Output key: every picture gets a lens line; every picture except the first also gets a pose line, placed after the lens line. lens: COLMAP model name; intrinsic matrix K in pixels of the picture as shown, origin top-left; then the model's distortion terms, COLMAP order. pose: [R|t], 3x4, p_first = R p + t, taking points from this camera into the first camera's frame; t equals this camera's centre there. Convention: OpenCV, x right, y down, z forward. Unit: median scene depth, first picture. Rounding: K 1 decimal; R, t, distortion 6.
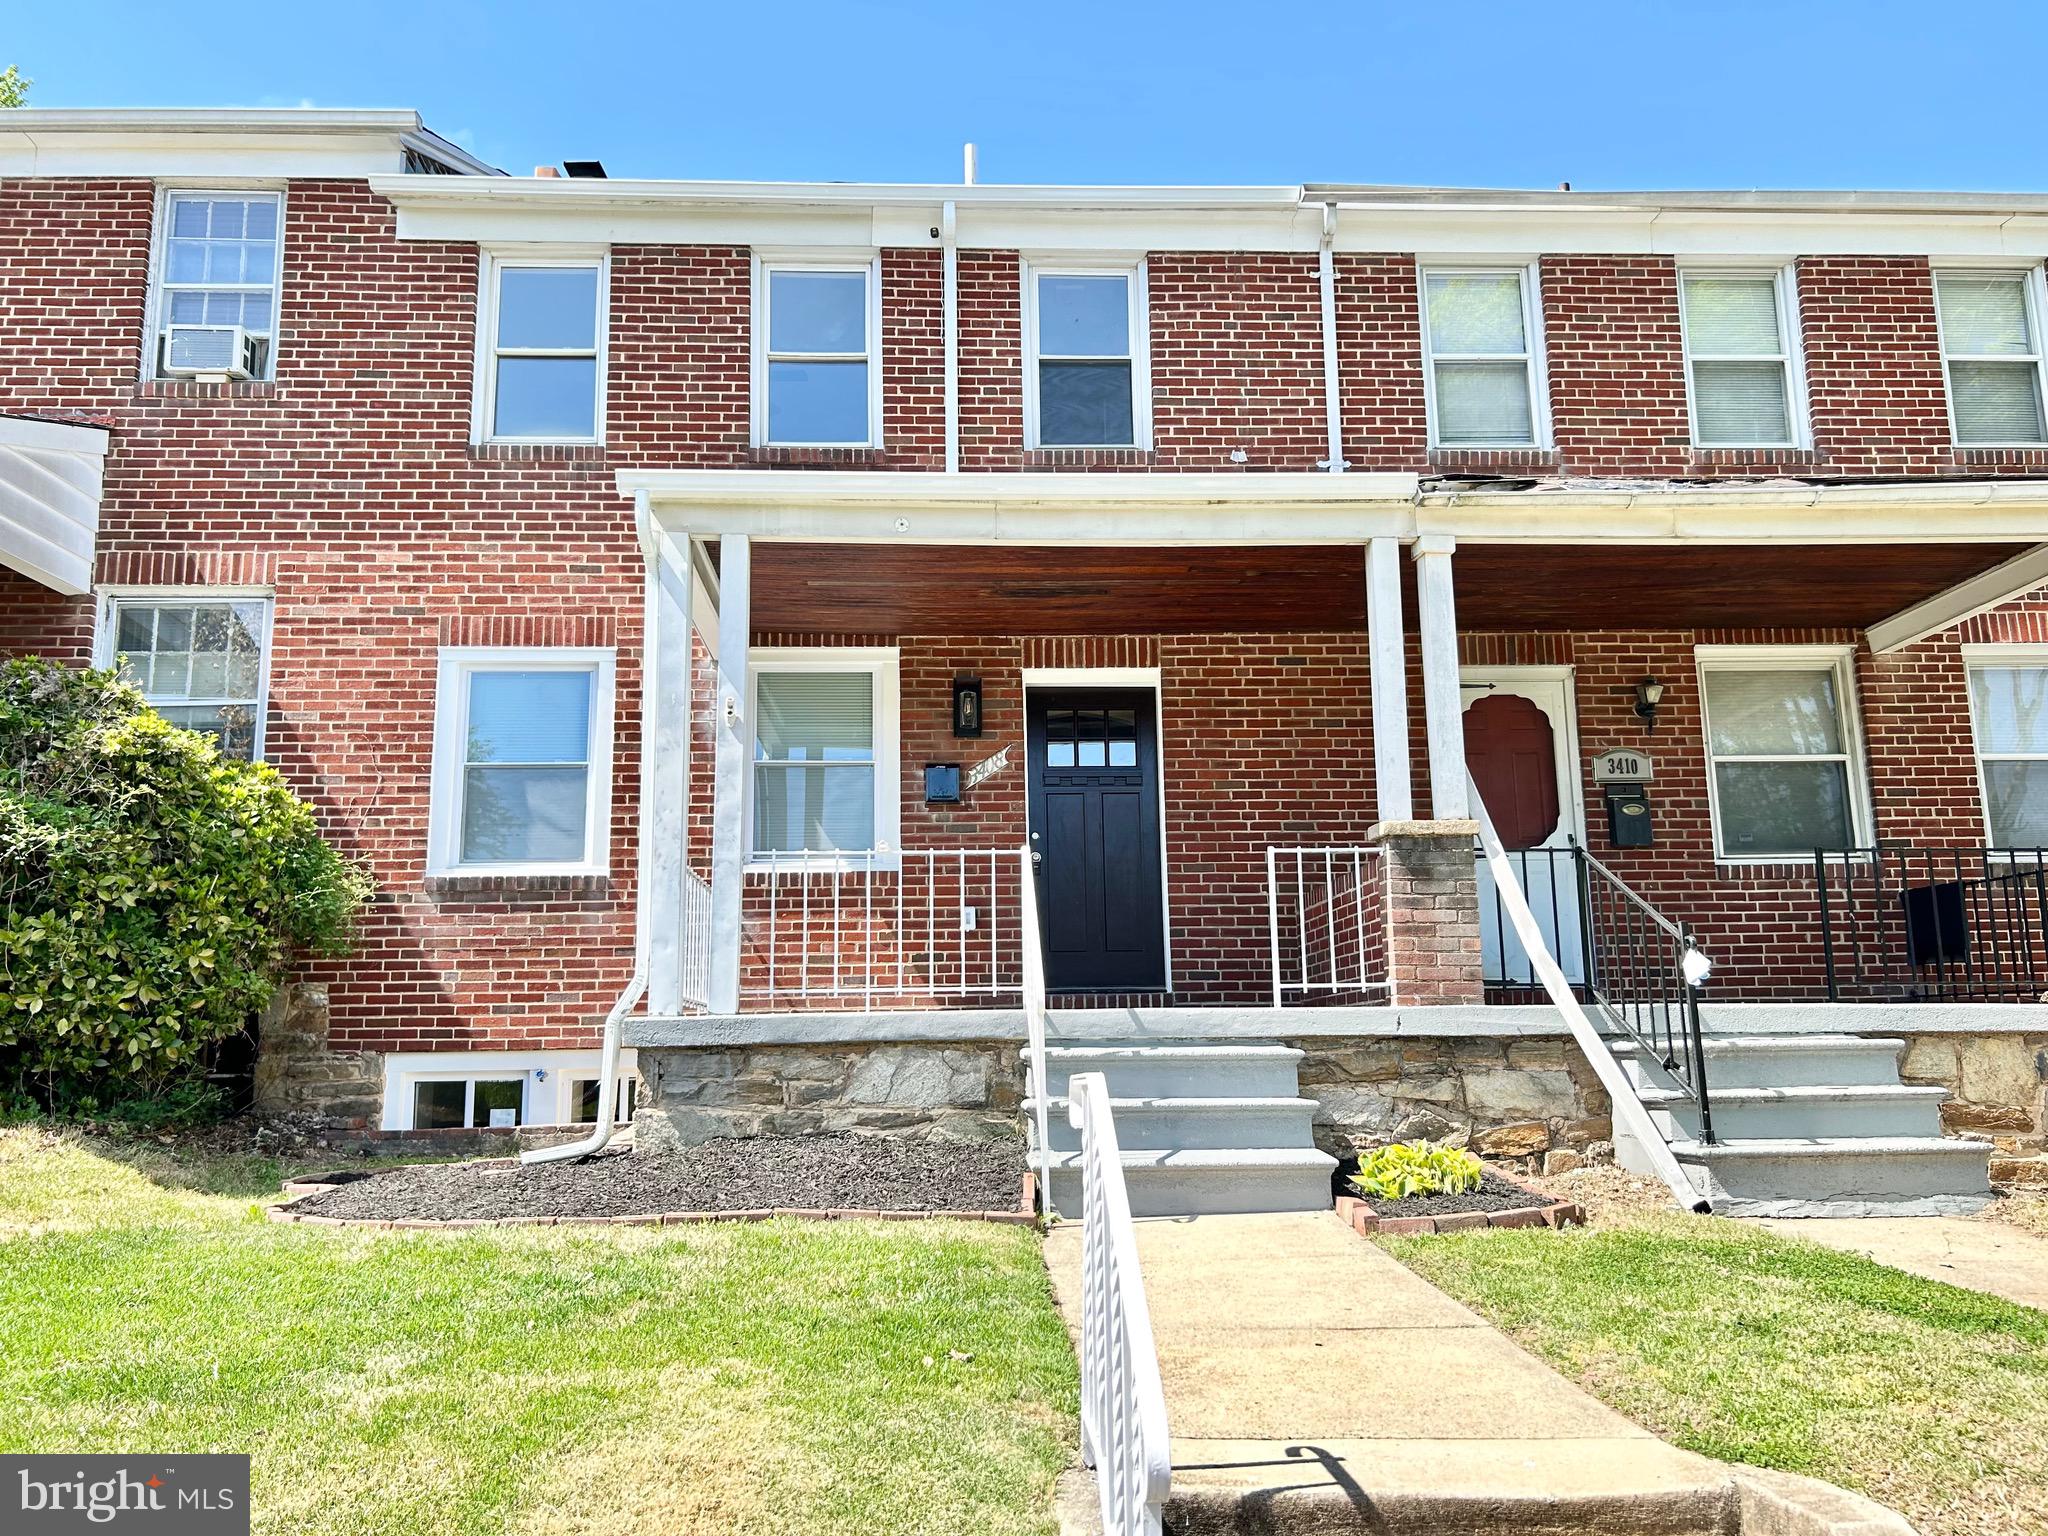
lens RADIAL K [[1558.5, 0, 1033.3], [0, 1558.5, 765.0], [0, 0, 1]] dist [0.047852, -0.048335]
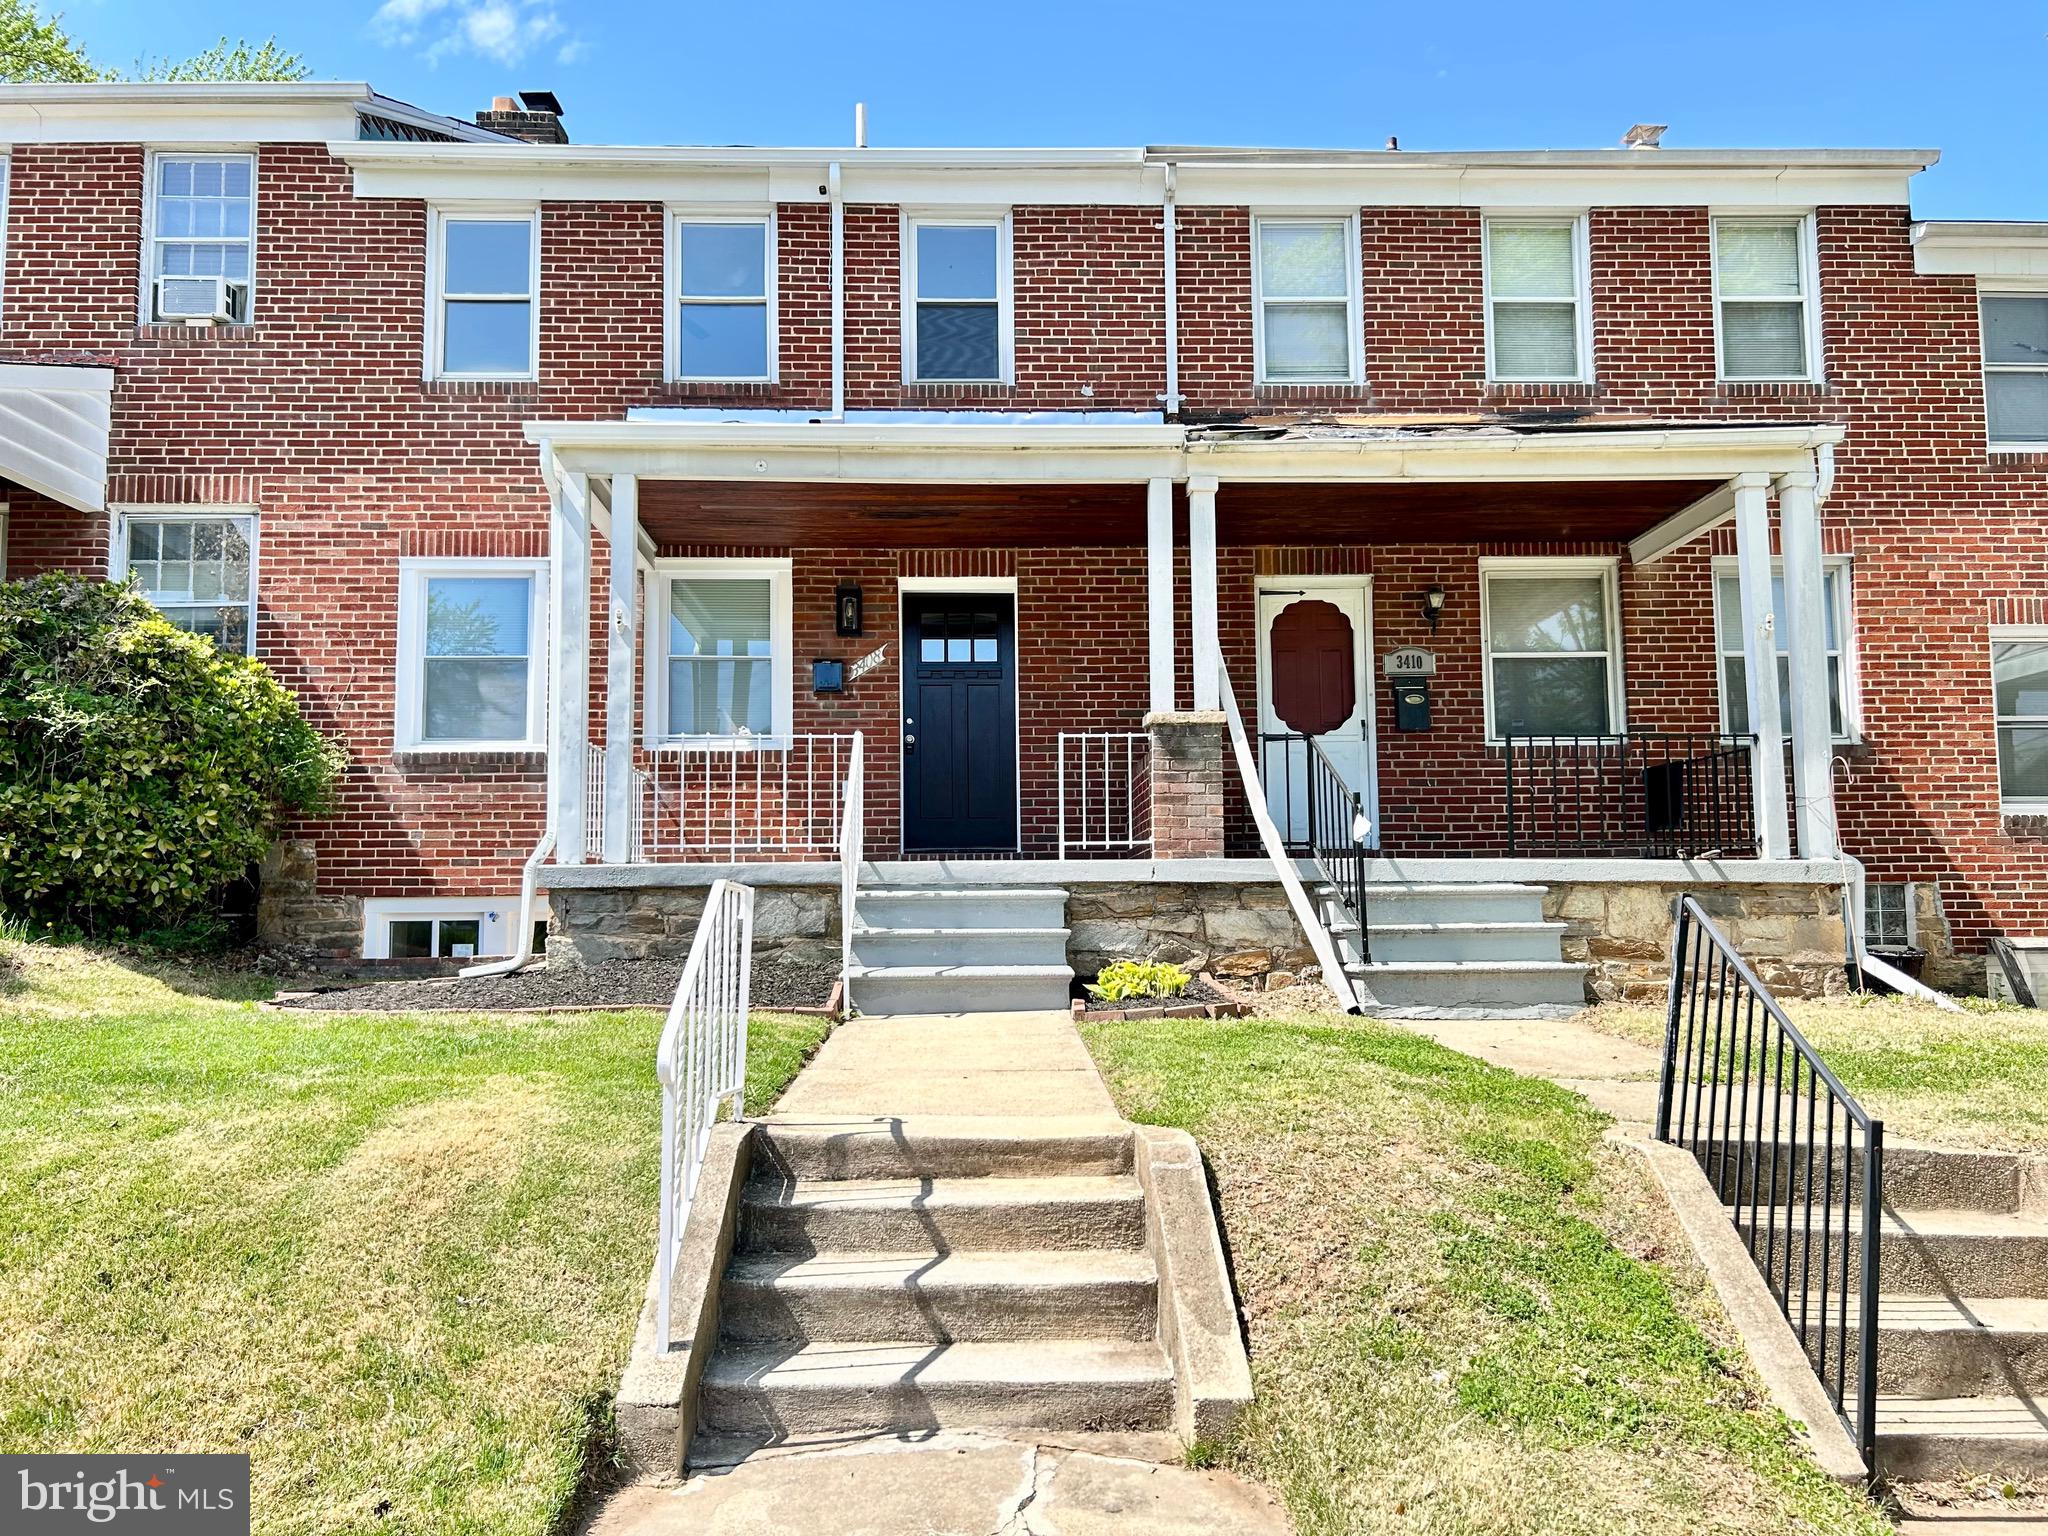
lens RADIAL K [[1558.5, 0, 1021.9], [0, 1558.5, 770.3], [0, 0, 1]] dist [0.047852, -0.048335]
pose [[0.999831, 0.004073, -0.017926, 0.107124], [-0.002571, 0.996544, 0.083025, -0.014704], [0.018202, -0.082965, 0.996386, -0.174027]]
